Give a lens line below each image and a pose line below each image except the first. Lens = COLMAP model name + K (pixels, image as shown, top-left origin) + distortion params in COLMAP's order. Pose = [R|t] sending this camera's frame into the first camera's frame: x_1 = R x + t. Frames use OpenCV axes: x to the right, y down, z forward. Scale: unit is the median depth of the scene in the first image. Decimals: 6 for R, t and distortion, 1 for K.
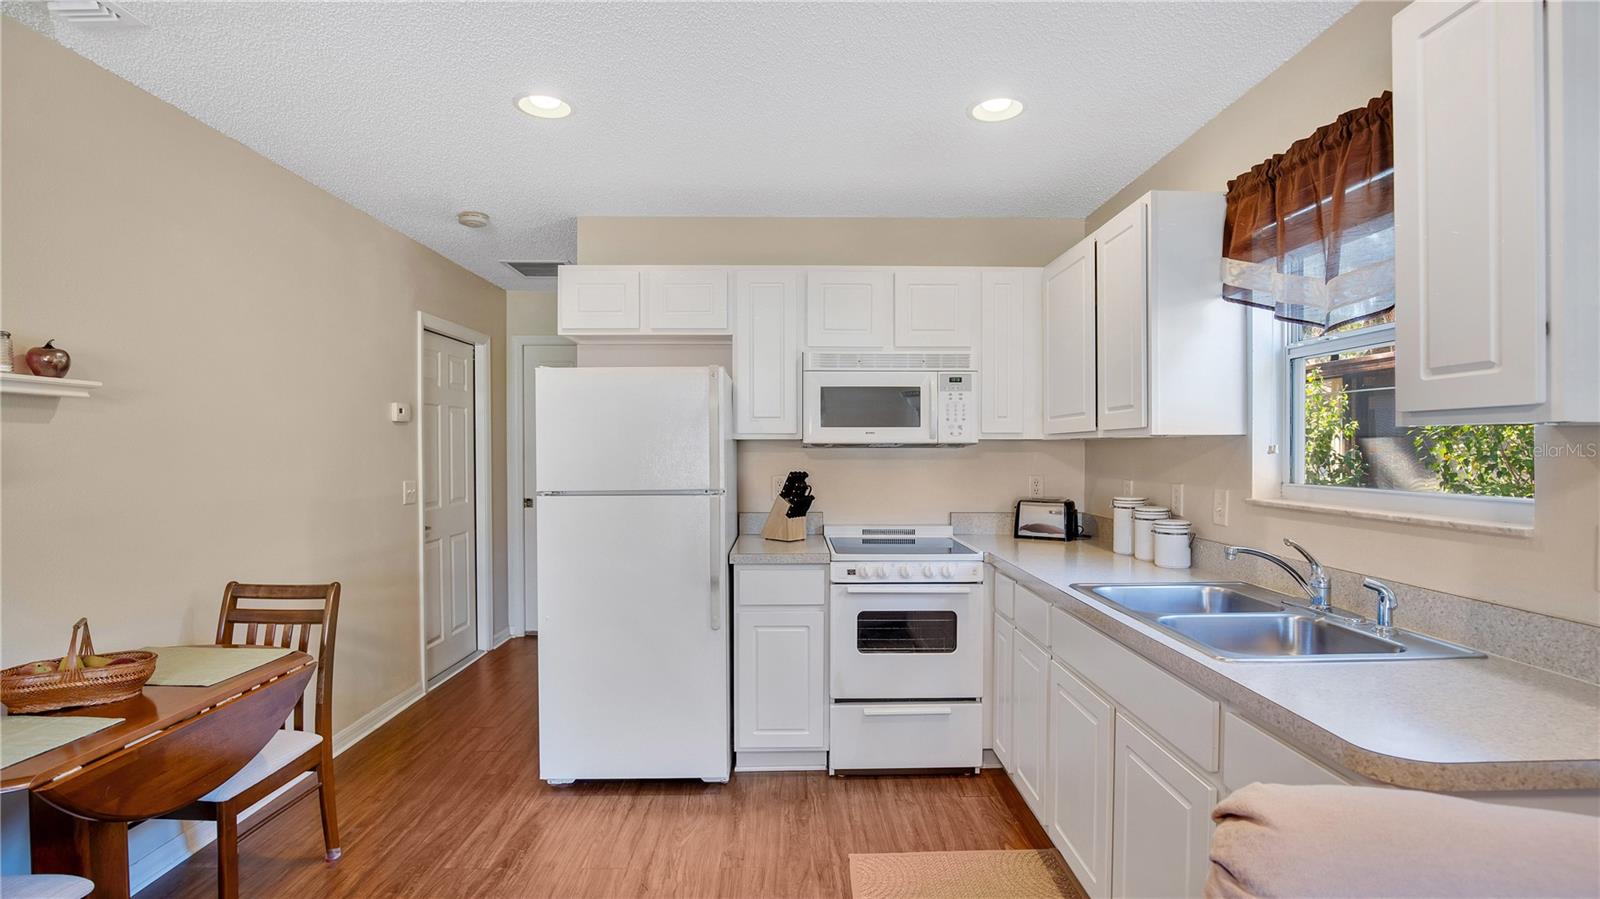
lens RADIAL K [[749.3, 0, 800.1], [0, 749.3, 457.8], [0, 0, 1]] dist [-0.041285, 0.009376]
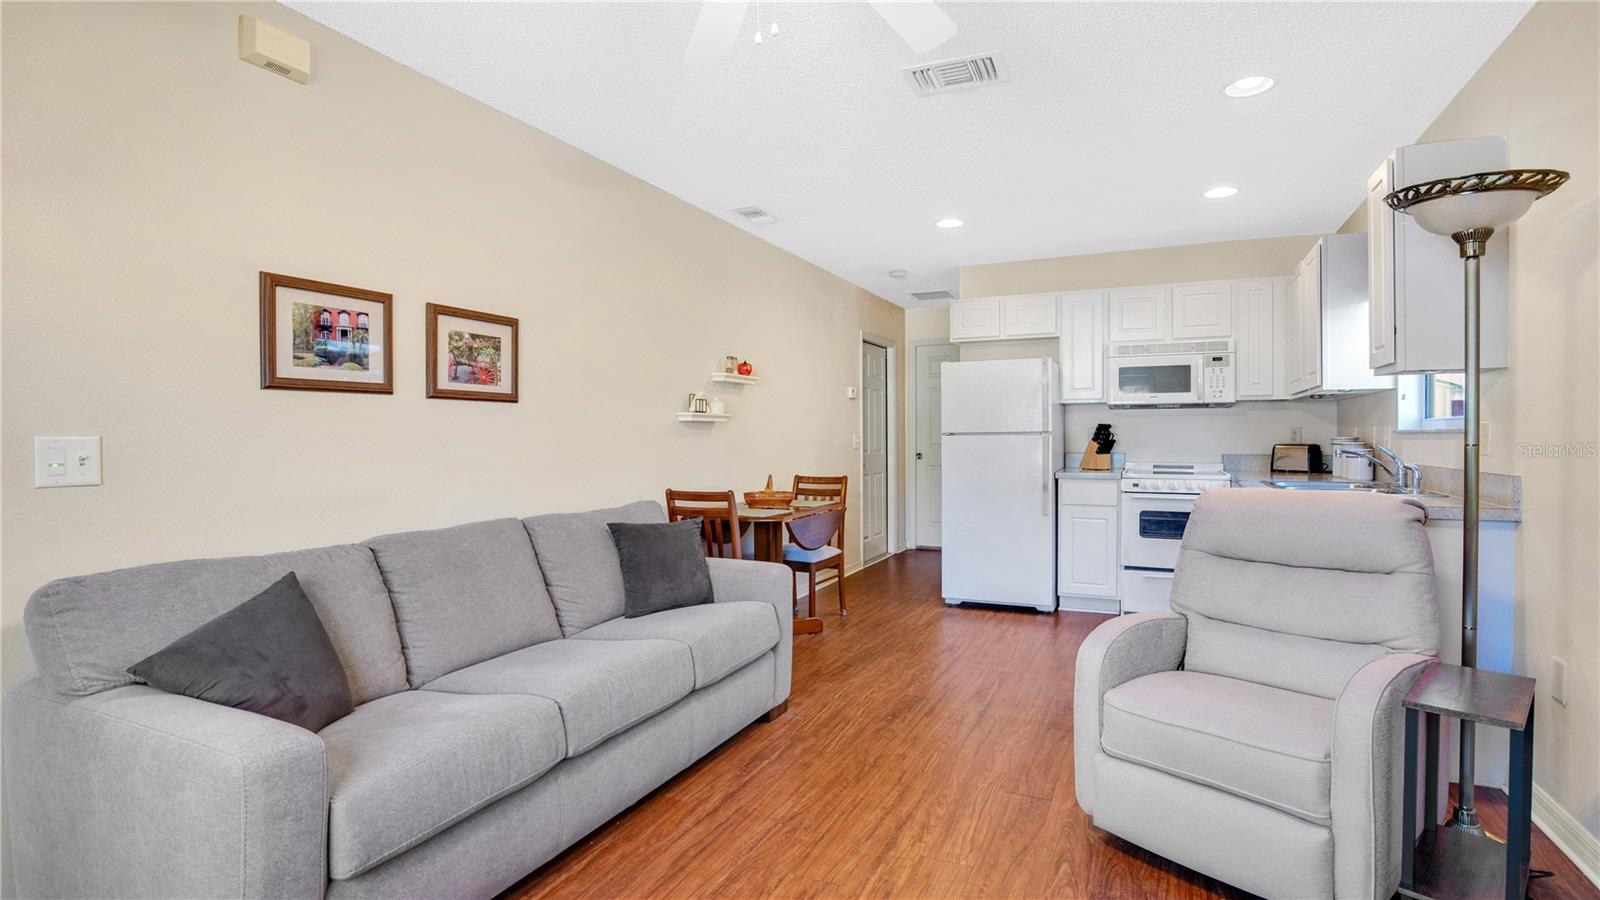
lens RADIAL K [[752.5, 0, 817.4], [0, 752.5, 446.8], [0, 0, 1]] dist [-0.032908, -0.000355]
pose [[0.905651, 0.003503, -0.424010, 0.128729], [-0.002859, 0.999994, 0.002155, 0.070917], [0.424015, -0.000739, 0.905655, -0.700995]]
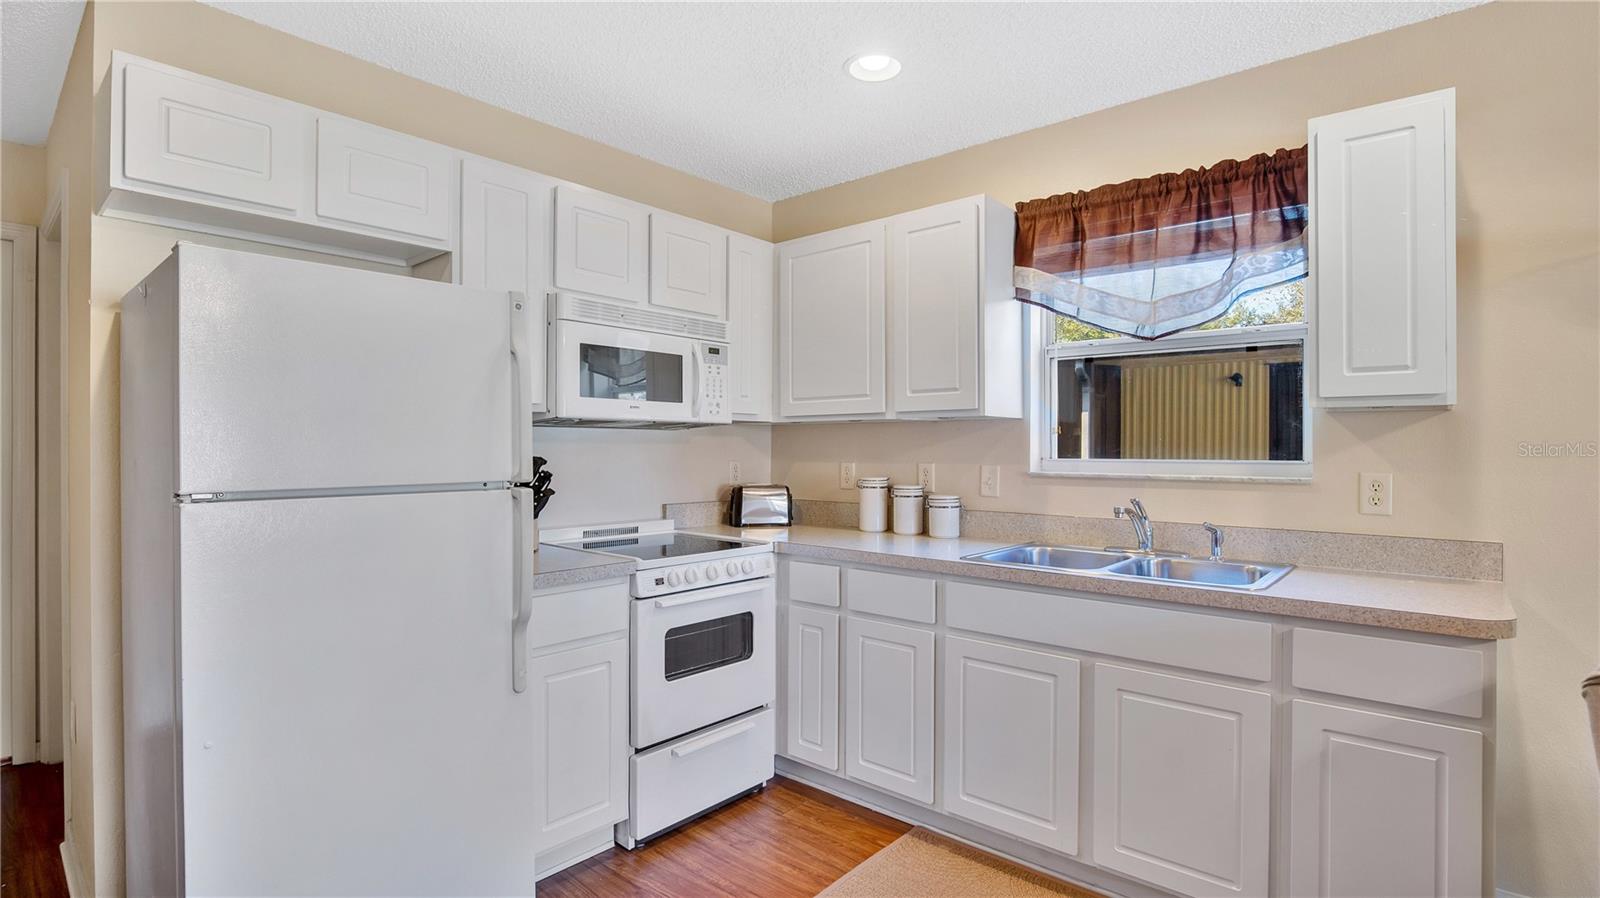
lens RADIAL K [[761.8, 0, 808.6], [0, 761.8, 455.9], [0, 0, 1]] dist [-0.025961, -0.000238]
pose [[0.661058, -0.004487, 0.750321, -0.428094], [0.005324, 0.999985, 0.001289, 0.020217], [-0.750316, 0.003143, 0.661072, 0.351773]]
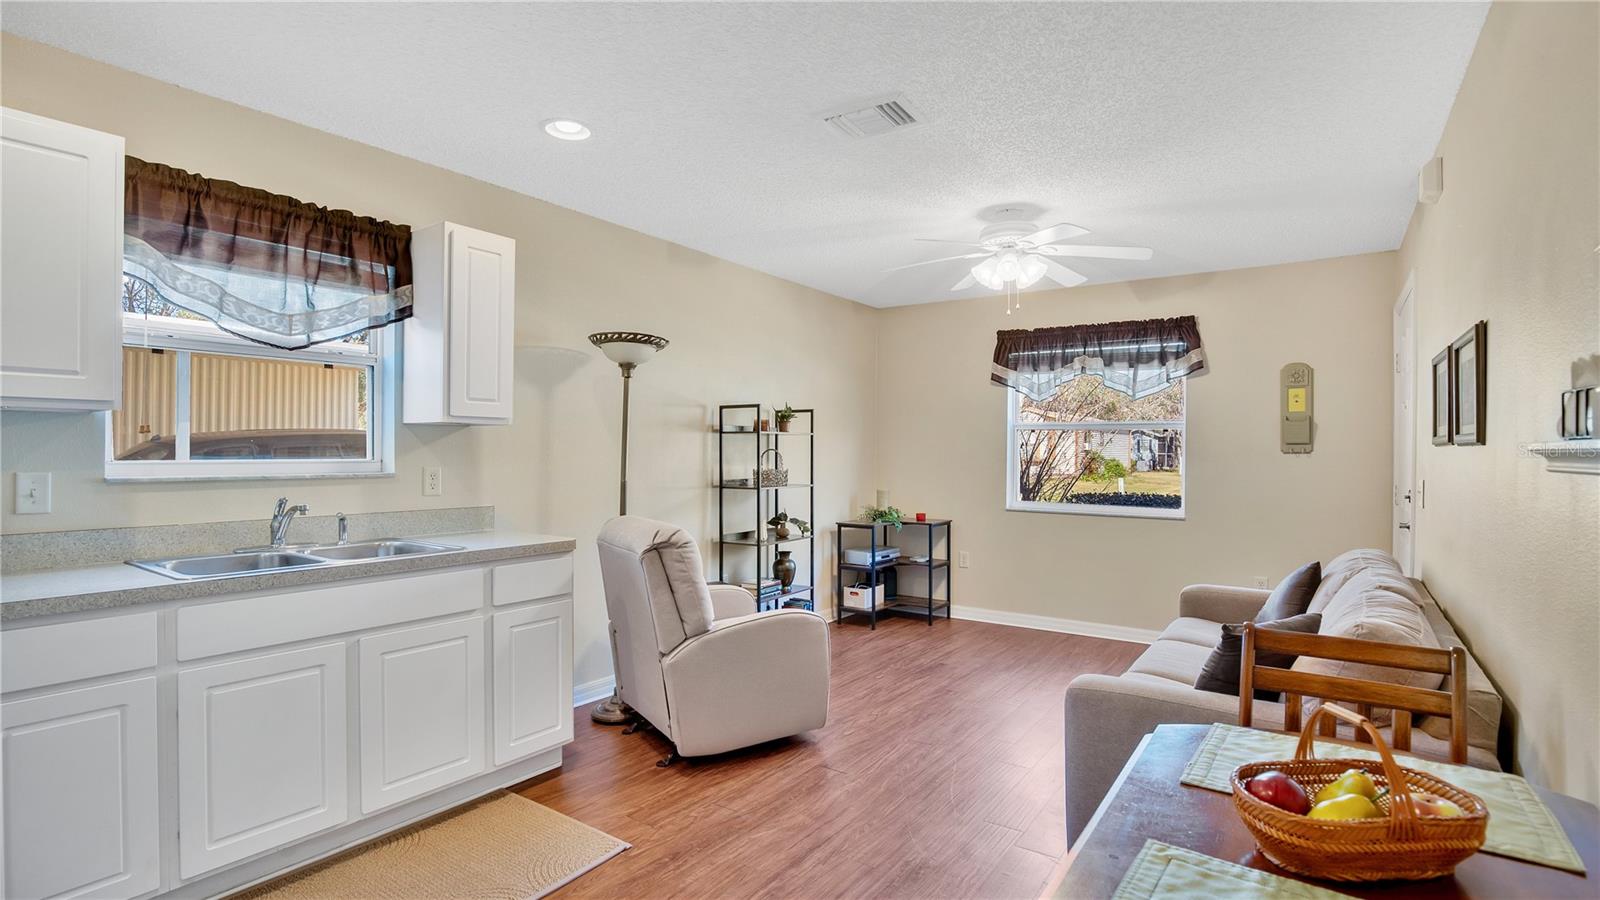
lens RADIAL K [[761.8, 0, 808.6], [0, 761.8, 456.9], [0, 0, 1]] dist [-0.025961, -0.000238]
pose [[-0.820104, -0.007428, 0.572166, -0.566496], [0.002433, 0.999861, 0.016468, 0.010323], [-0.572209, 0.014897, -0.819972, 0.985340]]
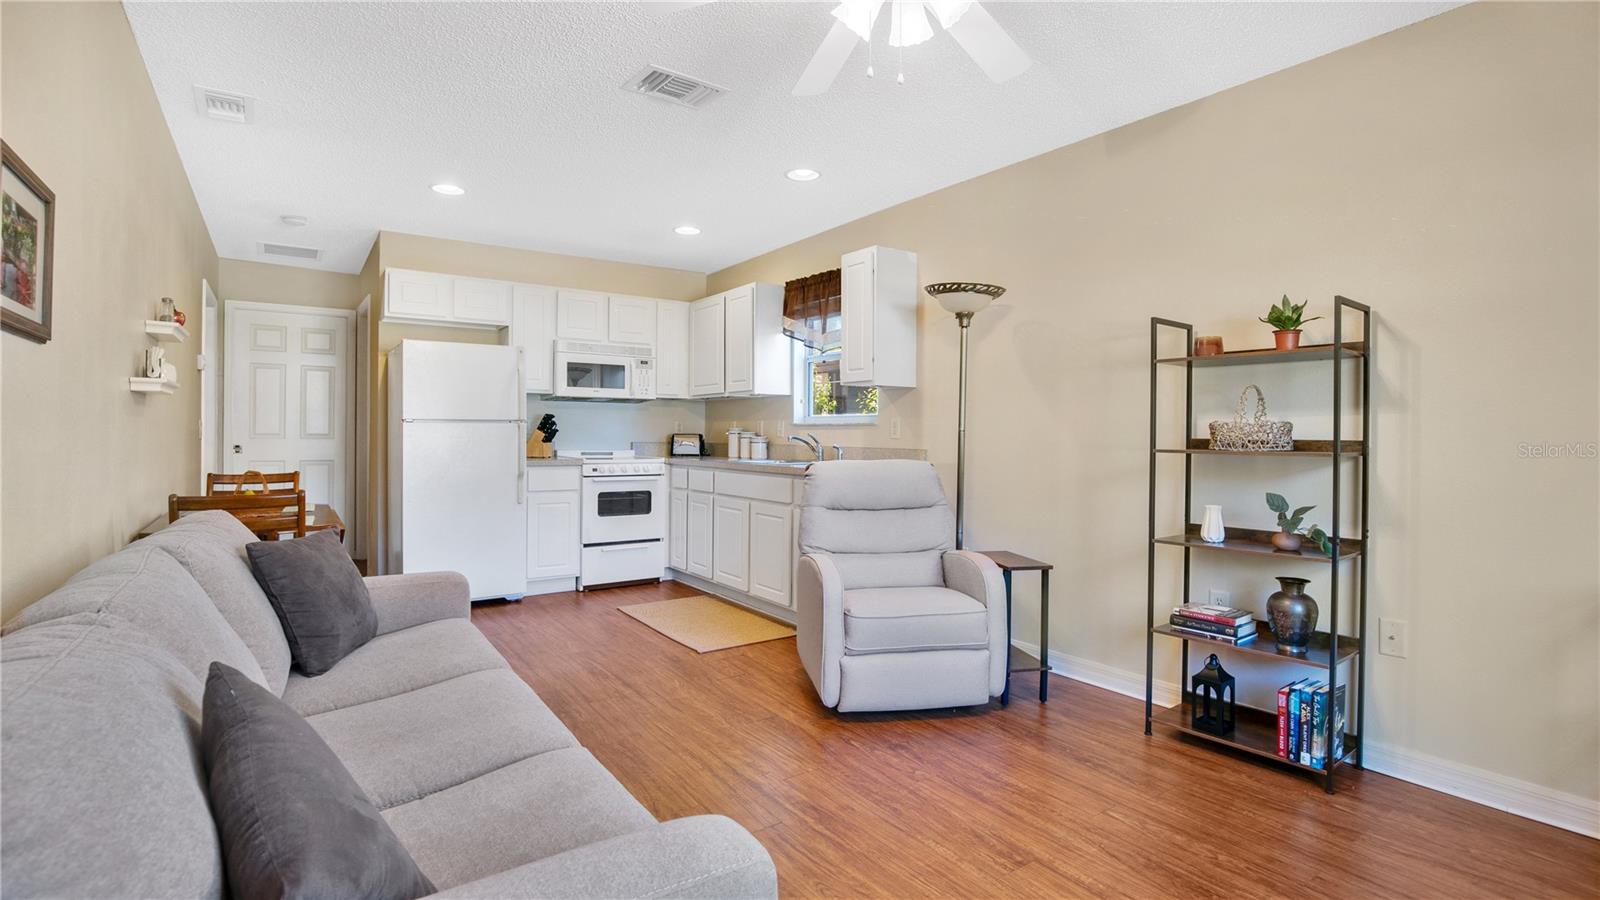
lens RADIAL K [[754.7, 0, 799.5], [0, 754.7, 438.9], [0, 0, 1]] dist [-0.021350, -0.000069]
pose [[0.827199, 0.002930, 0.561901, -0.523071], [-0.001195, 0.999993, -0.003455, 0.086145], [-0.561908, 0.002186, 0.827197, -0.717414]]
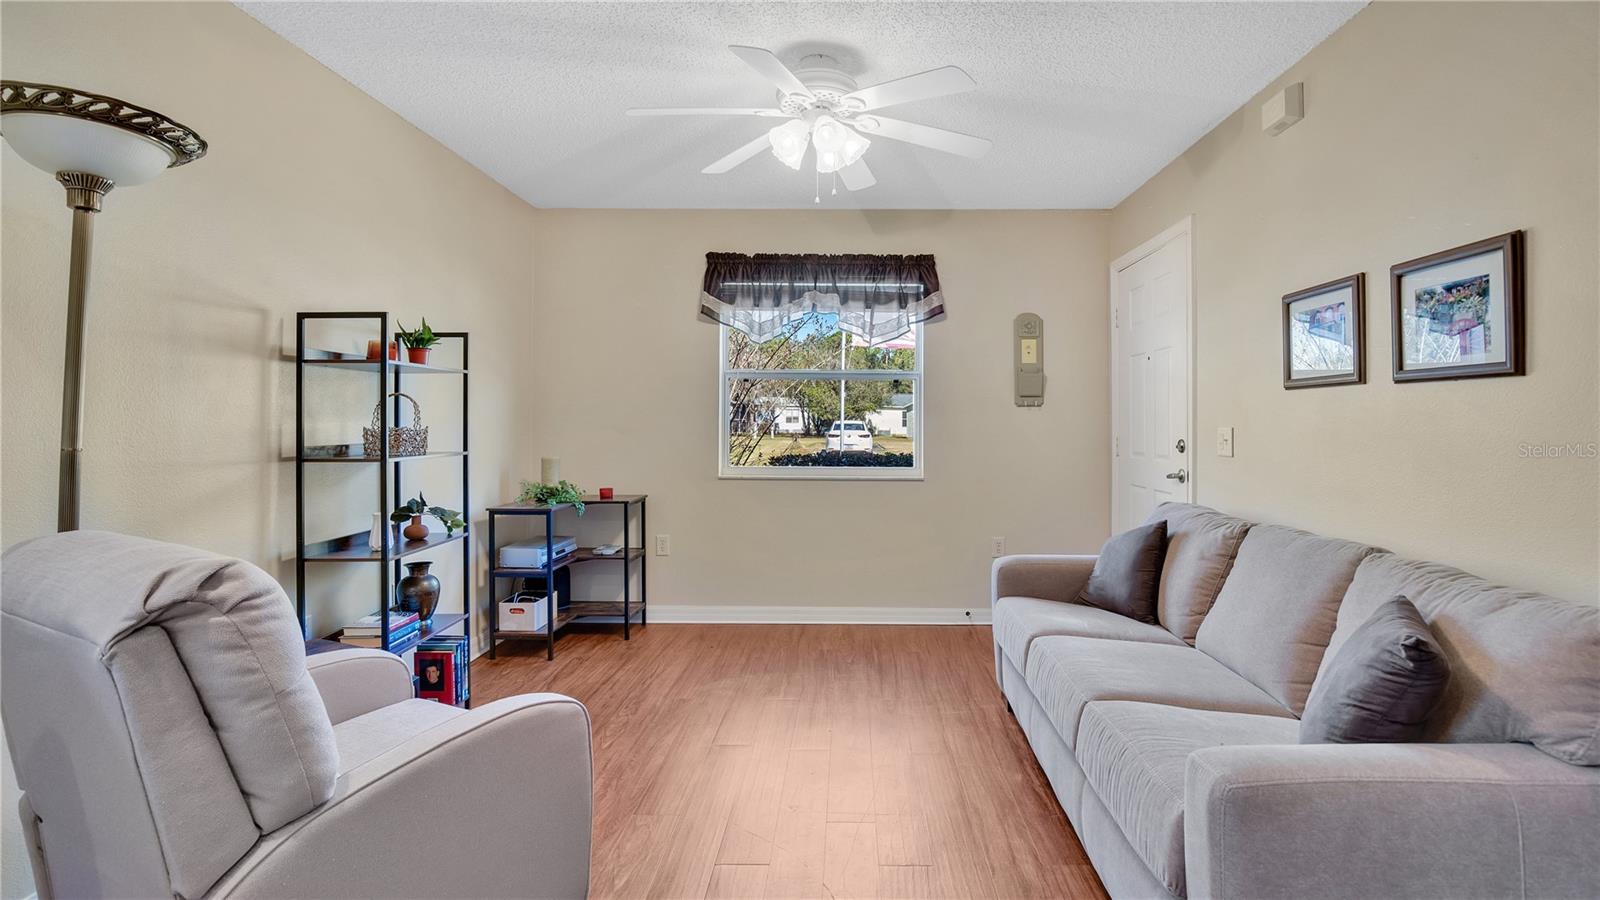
lens RADIAL K [[747.3, 0, 853.9], [0, 747.3, 409.5], [0, 0, 1]] dist [-0.071541, 0.012730]
pose [[-0.999857, -0.001281, 0.016887, -0.168597], [-0.001327, 0.999995, -0.002708, 0.042042], [-0.016884, -0.002730, -0.999854, 0.612461]]
